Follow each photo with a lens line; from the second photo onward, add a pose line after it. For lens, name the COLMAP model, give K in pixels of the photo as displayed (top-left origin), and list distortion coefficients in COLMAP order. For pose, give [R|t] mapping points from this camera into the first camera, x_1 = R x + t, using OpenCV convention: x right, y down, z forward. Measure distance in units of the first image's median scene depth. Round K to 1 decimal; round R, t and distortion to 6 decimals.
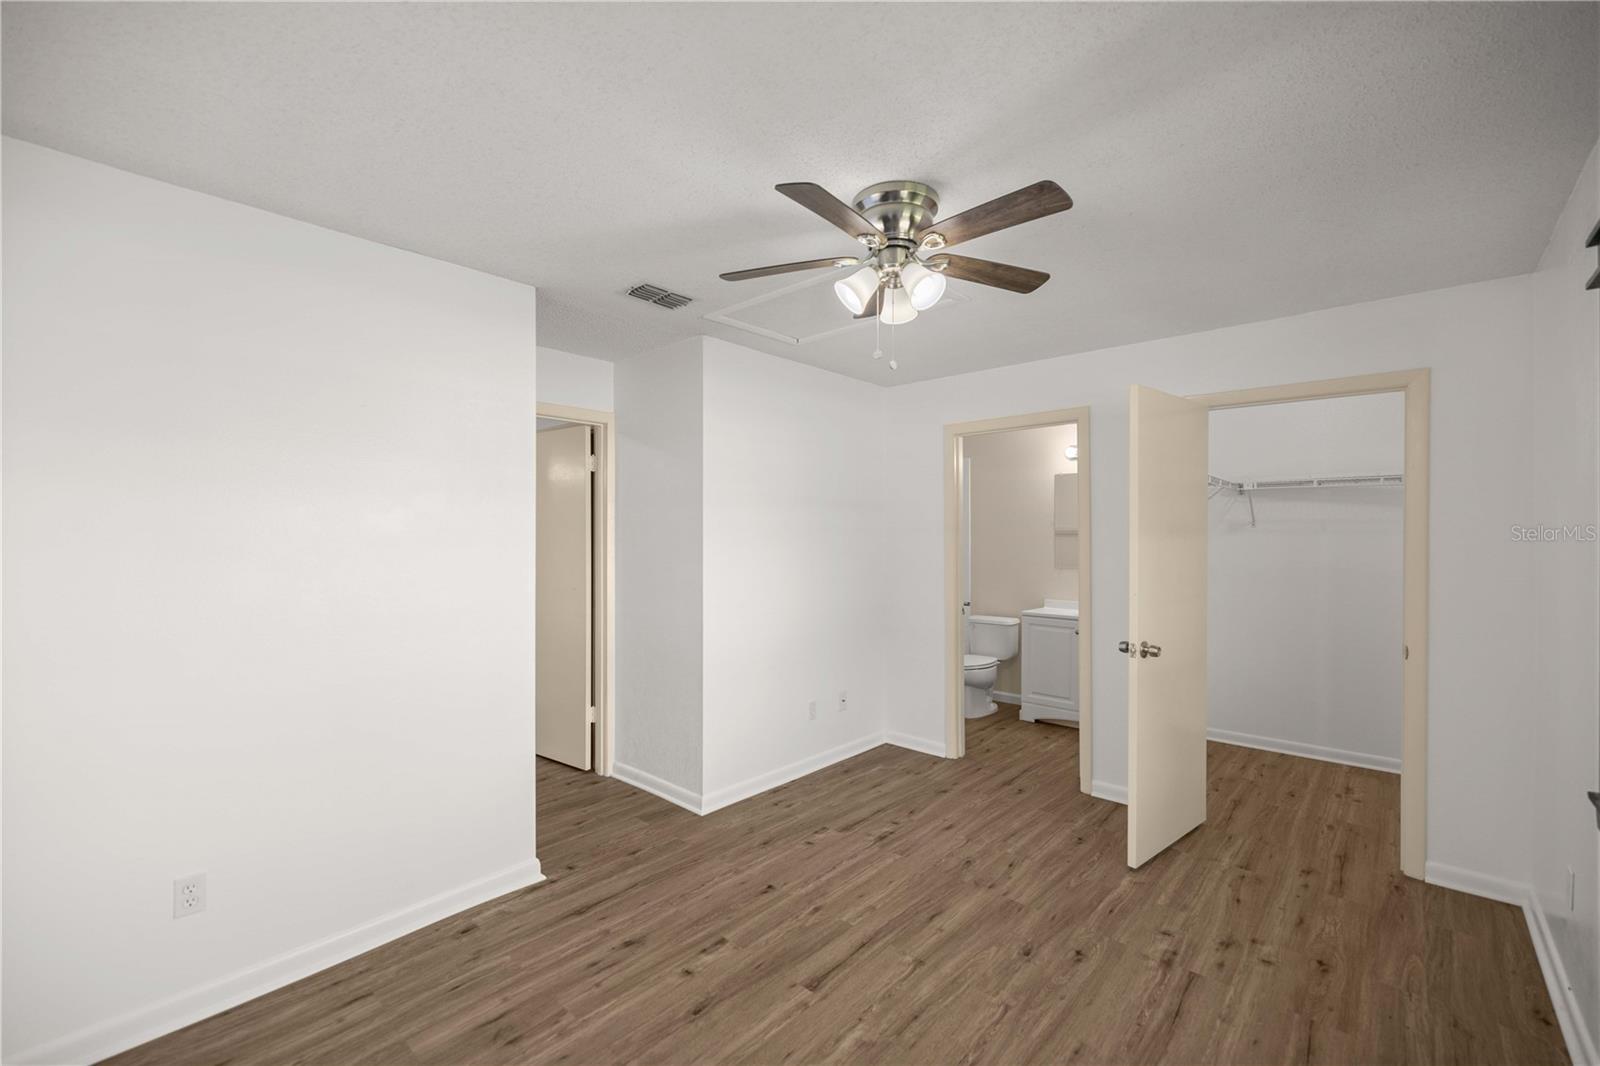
lens RADIAL K [[674.1, 0, 800.0], [0, 674.1, 533.0], [0, 0, 1]] dist [-0.000268, 0.000027]
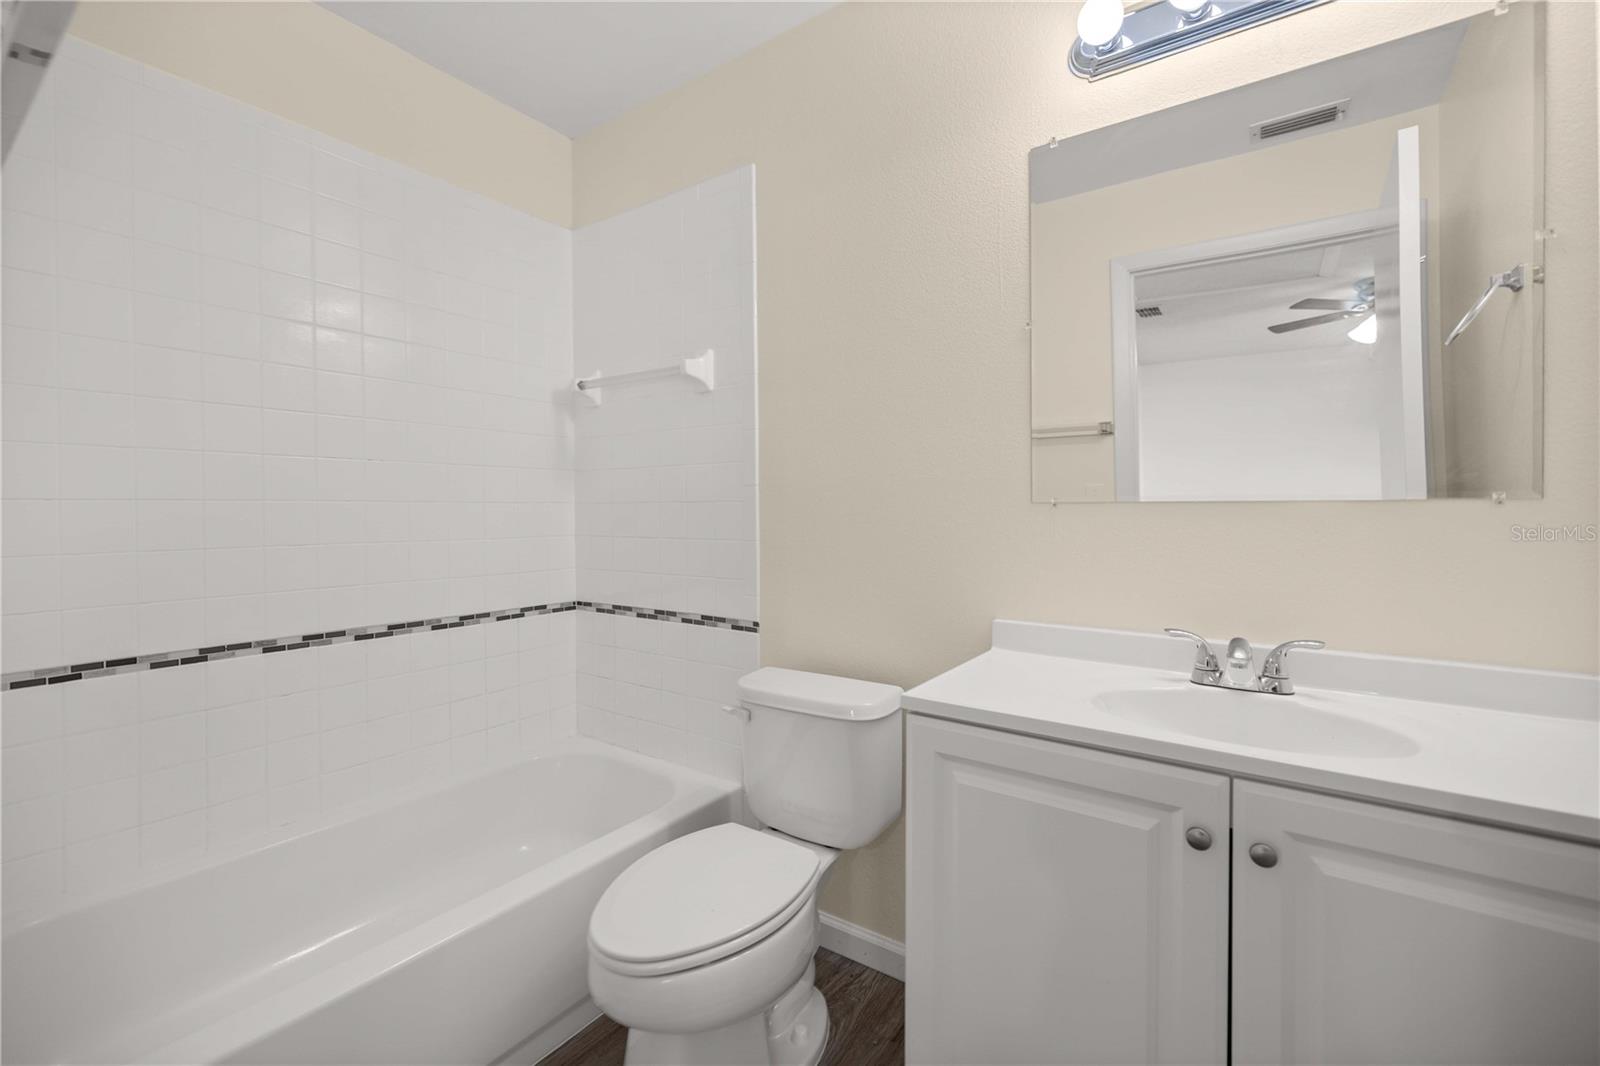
lens RADIAL K [[674.1, 0, 800.0], [0, 674.1, 533.0], [0, 0, 1]] dist [-0.000268, 0.000027]
pose [[0.992015, -0.010683, 0.125670, 0.250608], [0.006598, 0.999438, 0.032881, 0.053539], [-0.125950, -0.031789, 0.991527, 0.735041]]
